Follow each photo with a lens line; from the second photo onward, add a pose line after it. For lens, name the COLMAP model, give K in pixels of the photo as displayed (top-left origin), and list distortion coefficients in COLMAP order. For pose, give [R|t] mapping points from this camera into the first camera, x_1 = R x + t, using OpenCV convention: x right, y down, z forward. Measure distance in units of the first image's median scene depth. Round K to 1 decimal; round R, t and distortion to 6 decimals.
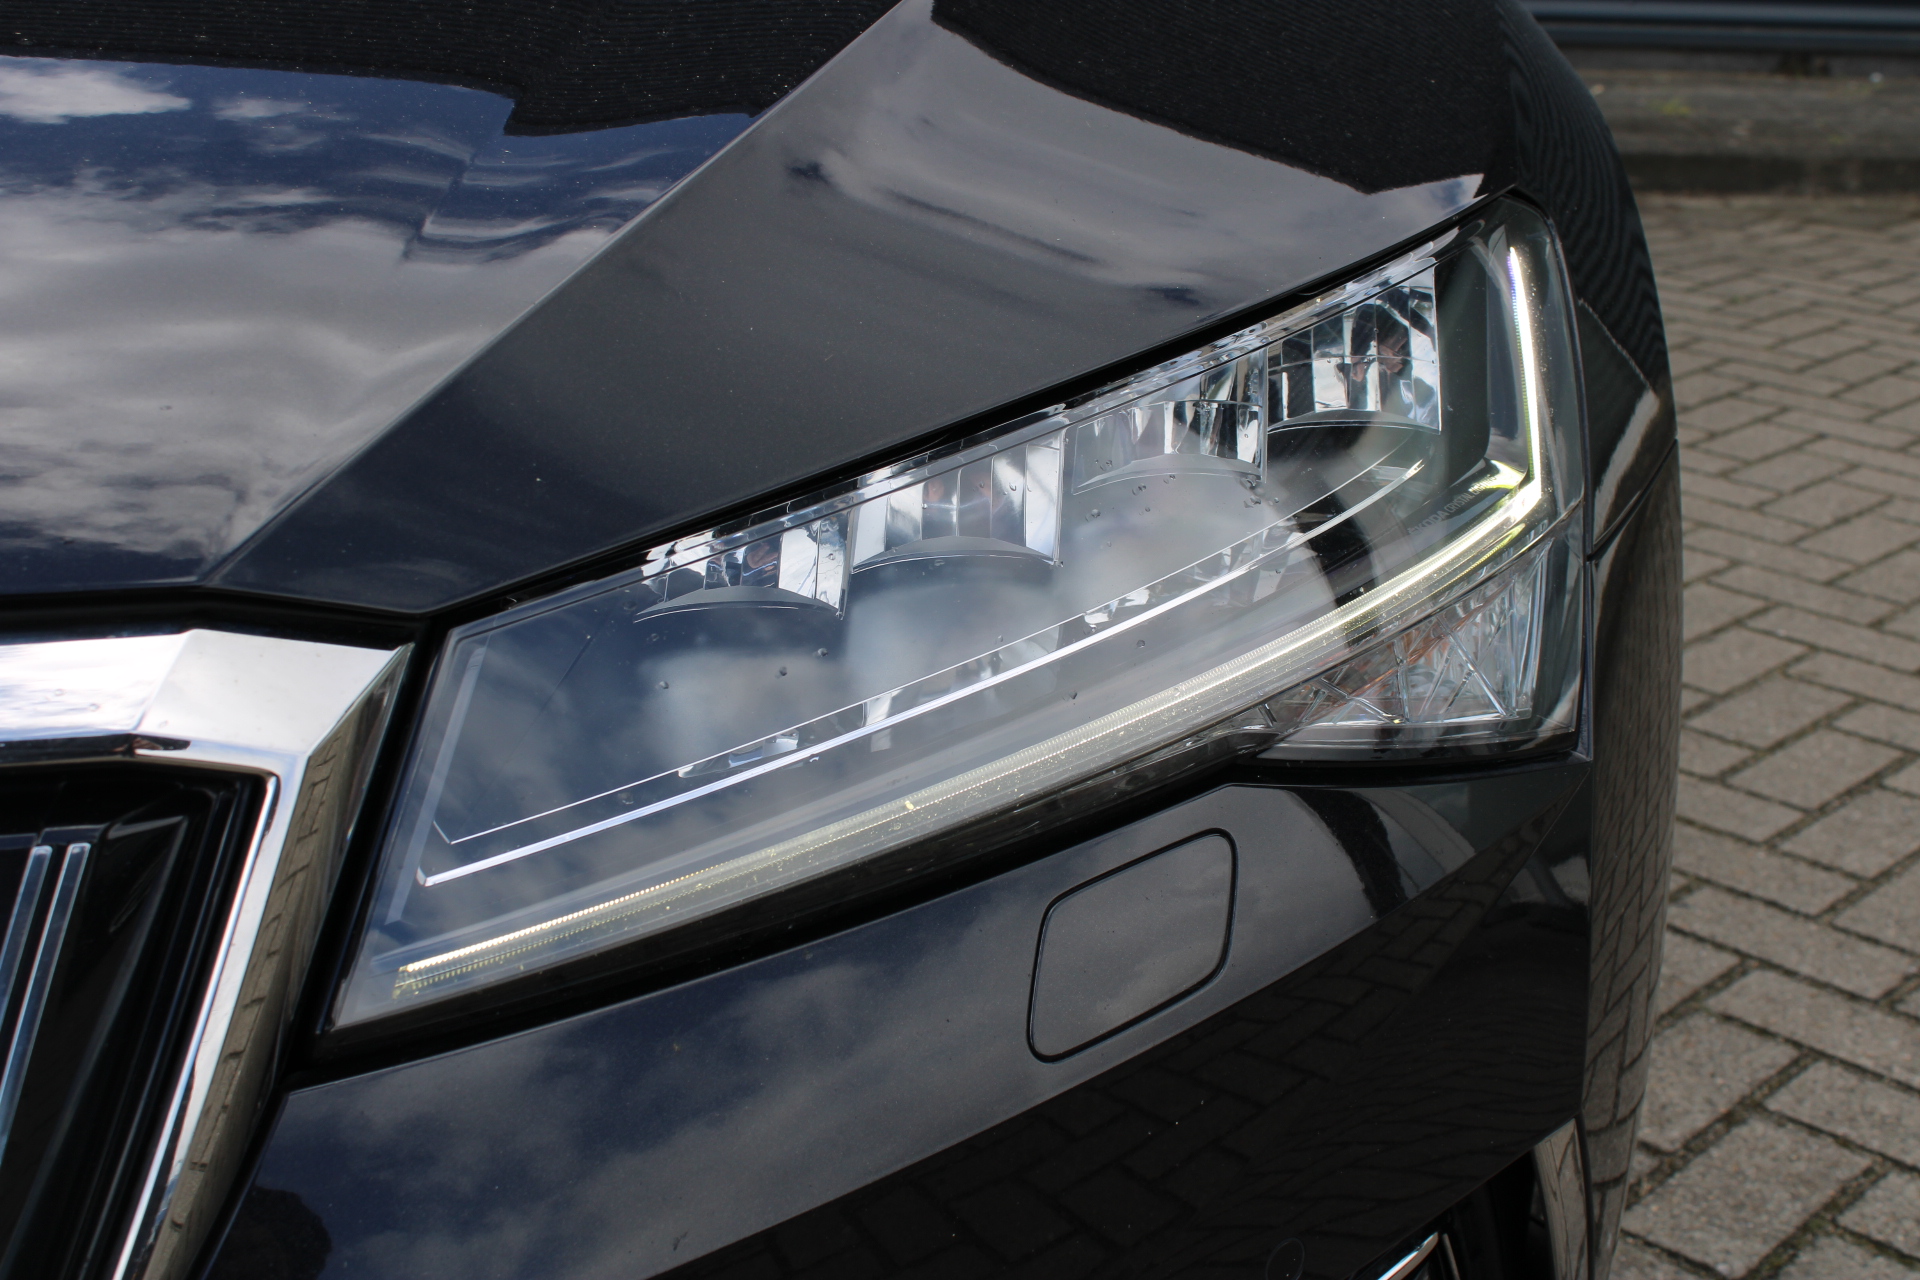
lens RADIAL K [[2554.9, 0, 960.0], [0, 2554.9, 652.5], [0, 0, 1]] dist [-0.048646, 0.000000]
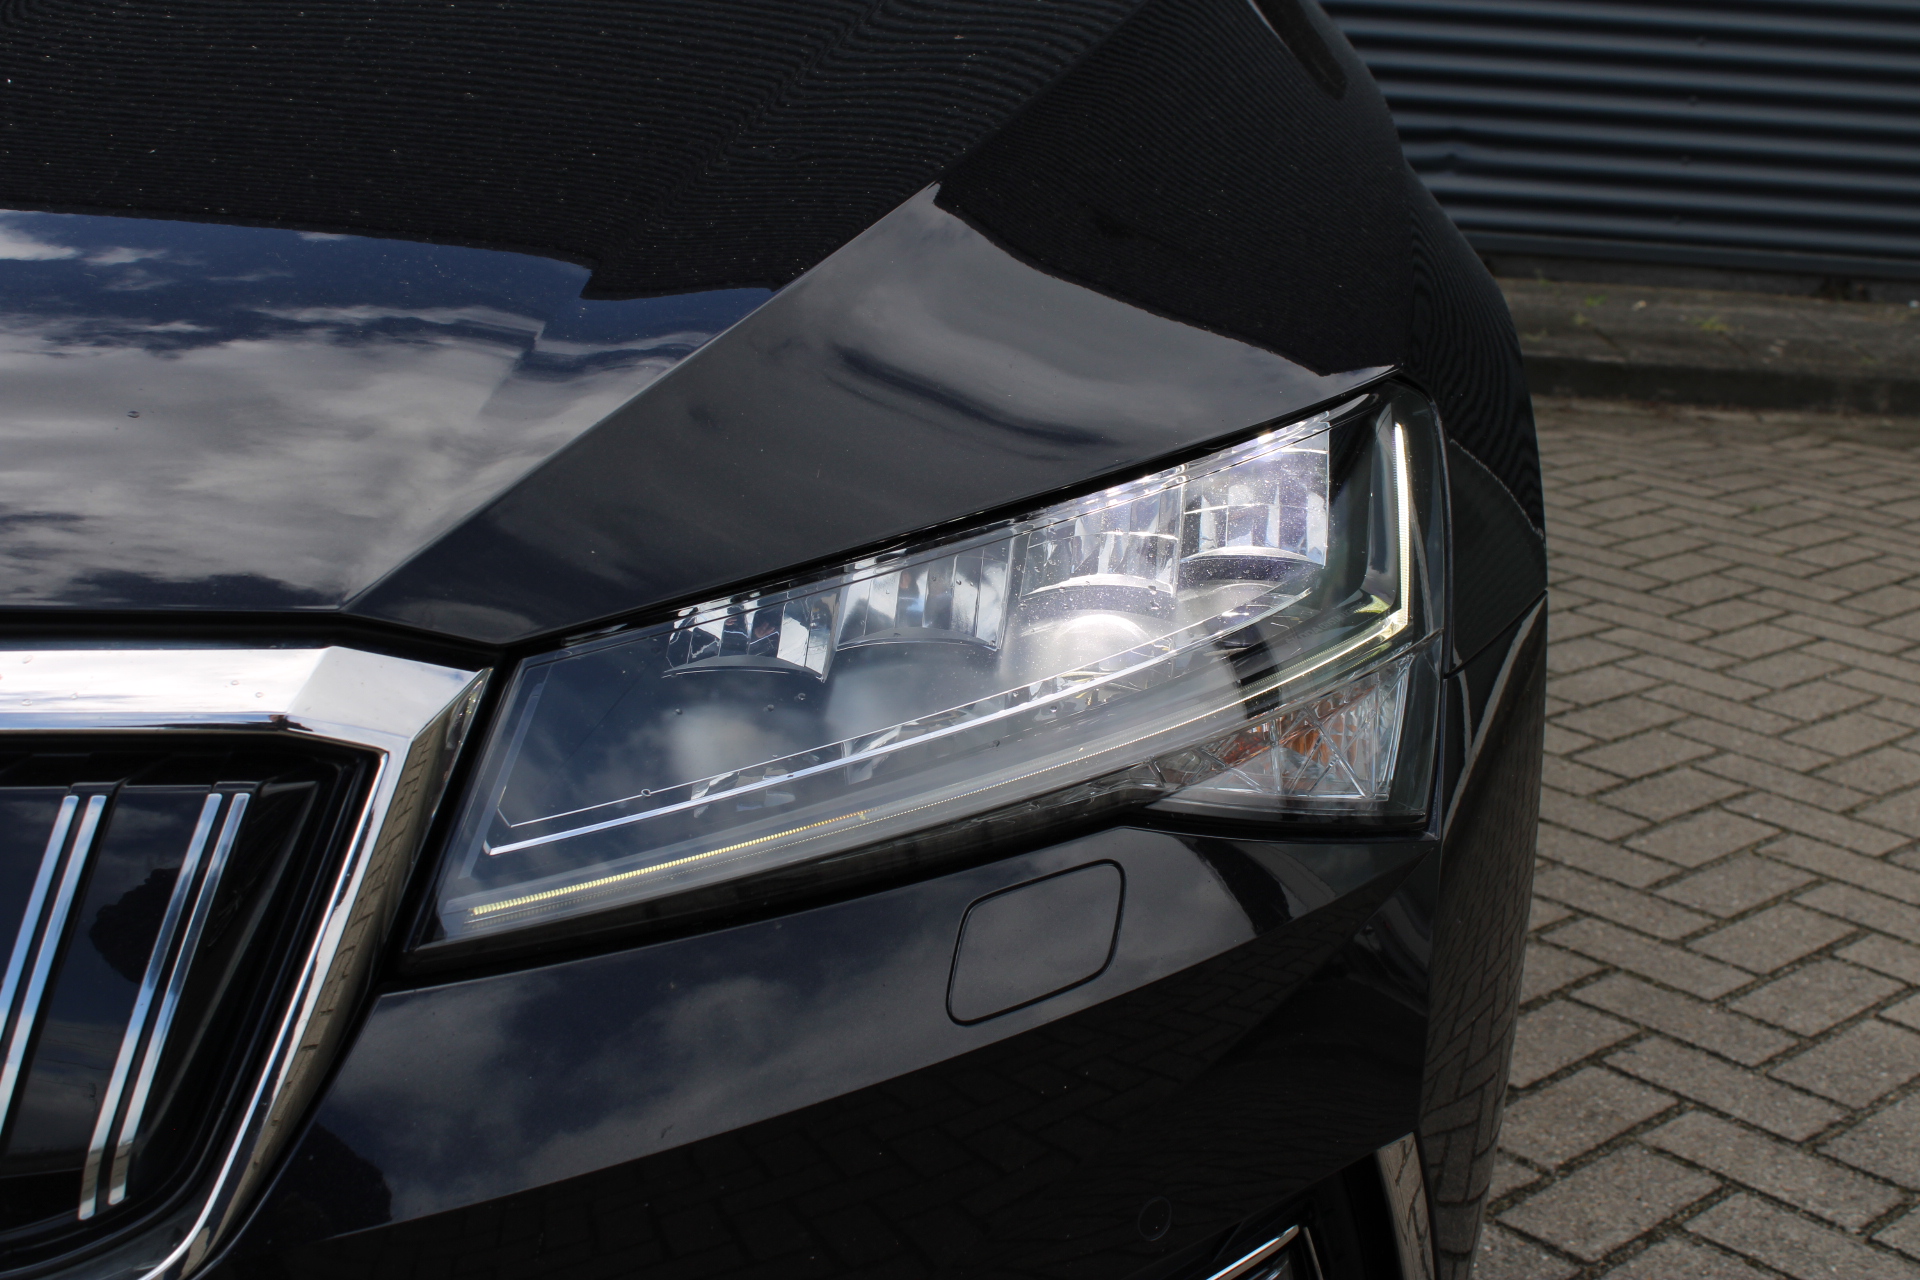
lens RADIAL K [[2554.9, 0, 928.4], [0, 2554.9, 667.9], [0, 0, 1]] dist [-0.048646, 0.000000]
pose [[0.998261, 0.045692, -0.037251, 0.022953], [-0.048052, 0.996719, -0.065132, 0.026036], [0.034152, 0.066808, 0.997181, -0.117570]]
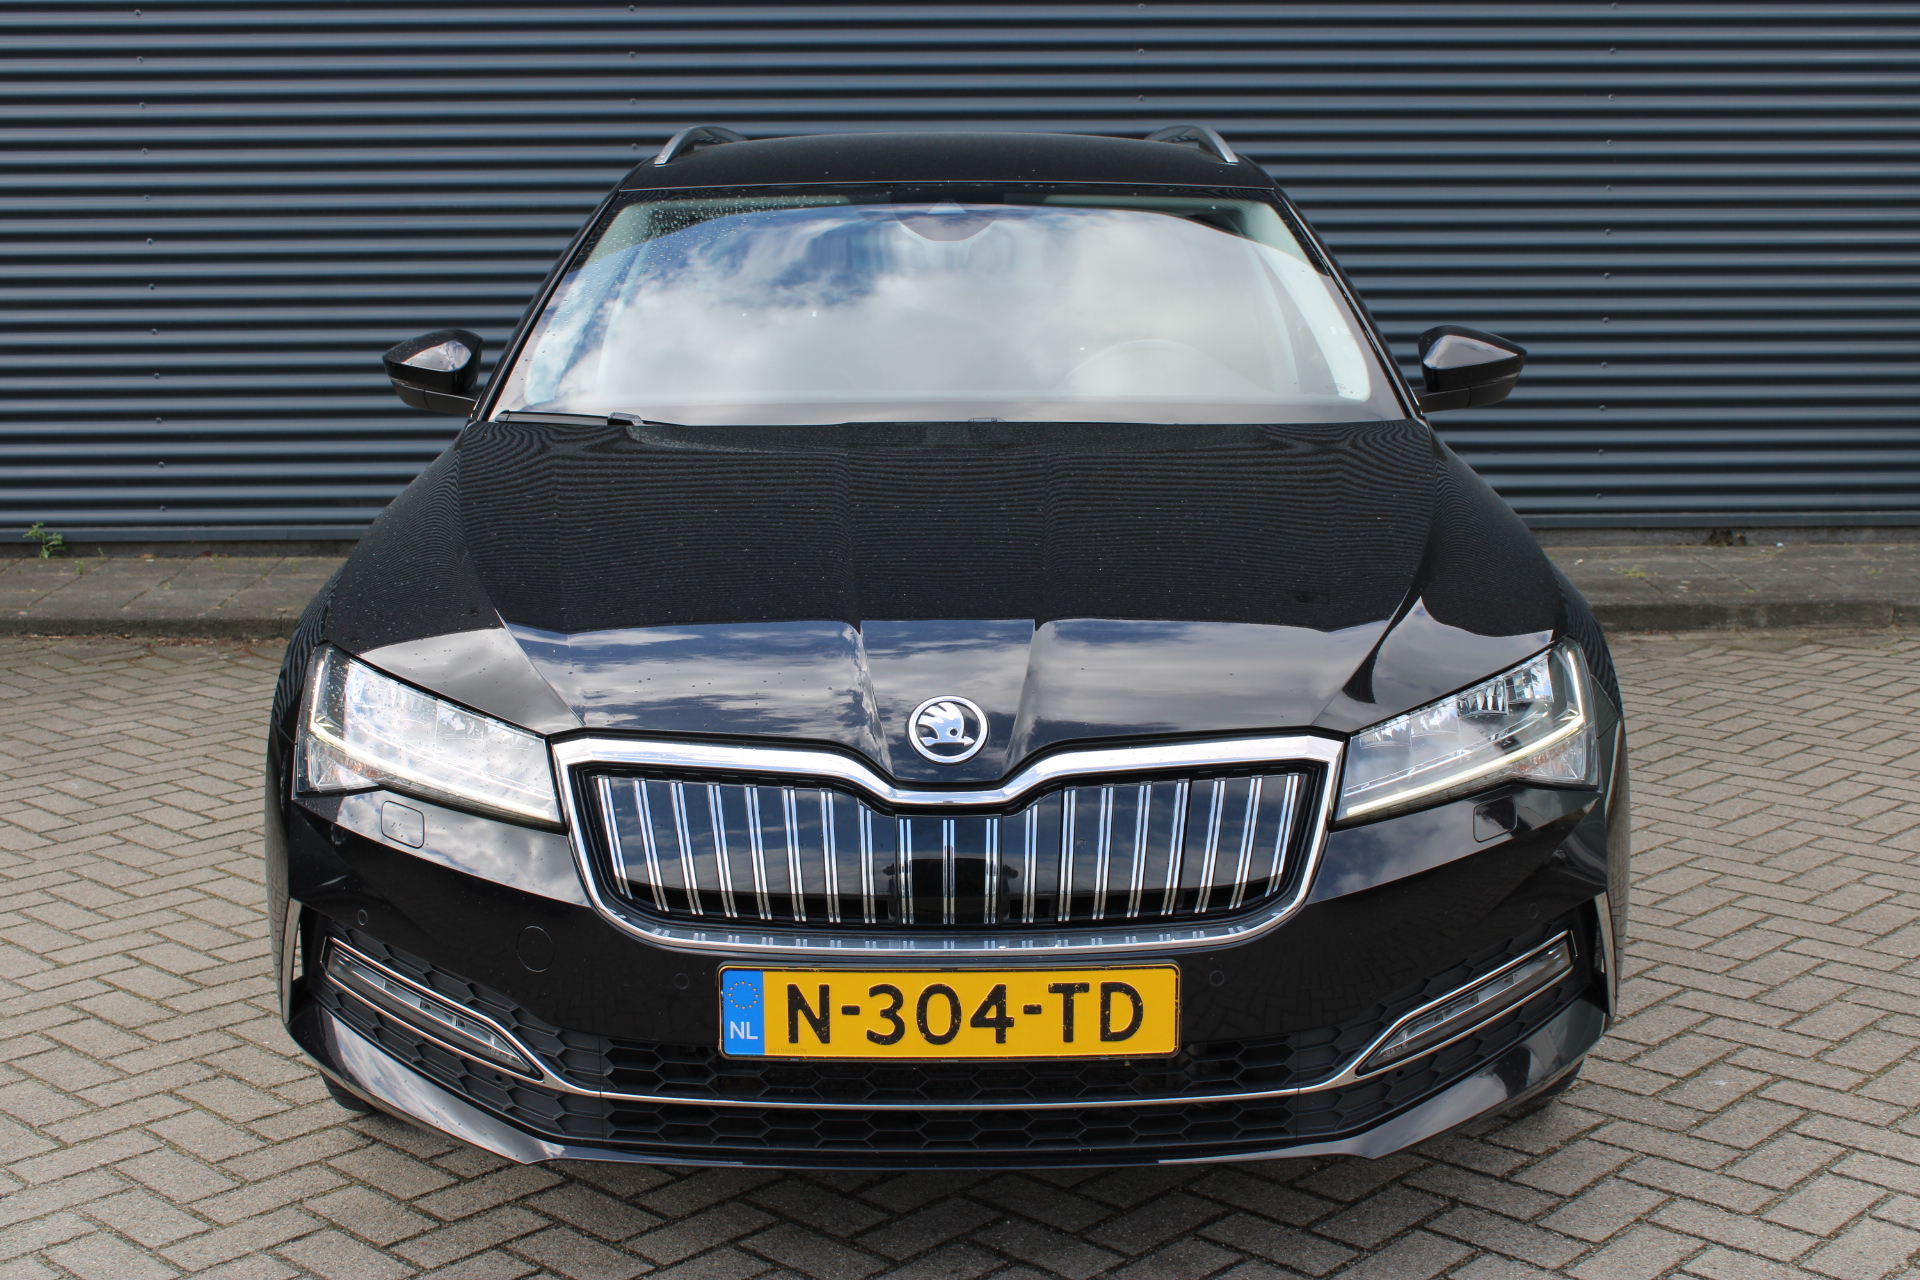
lens RADIAL K [[2554.9, 0, 953.0], [0, 2554.9, 635.0], [0, 0, 1]] dist [-0.048646, 0.000000]
pose [[0.999496, -0.031733, 0.000474, -0.335698], [0.031274, 0.982283, -0.184776, 0.233965], [0.005398, 0.184698, 0.982781, -1.306354]]
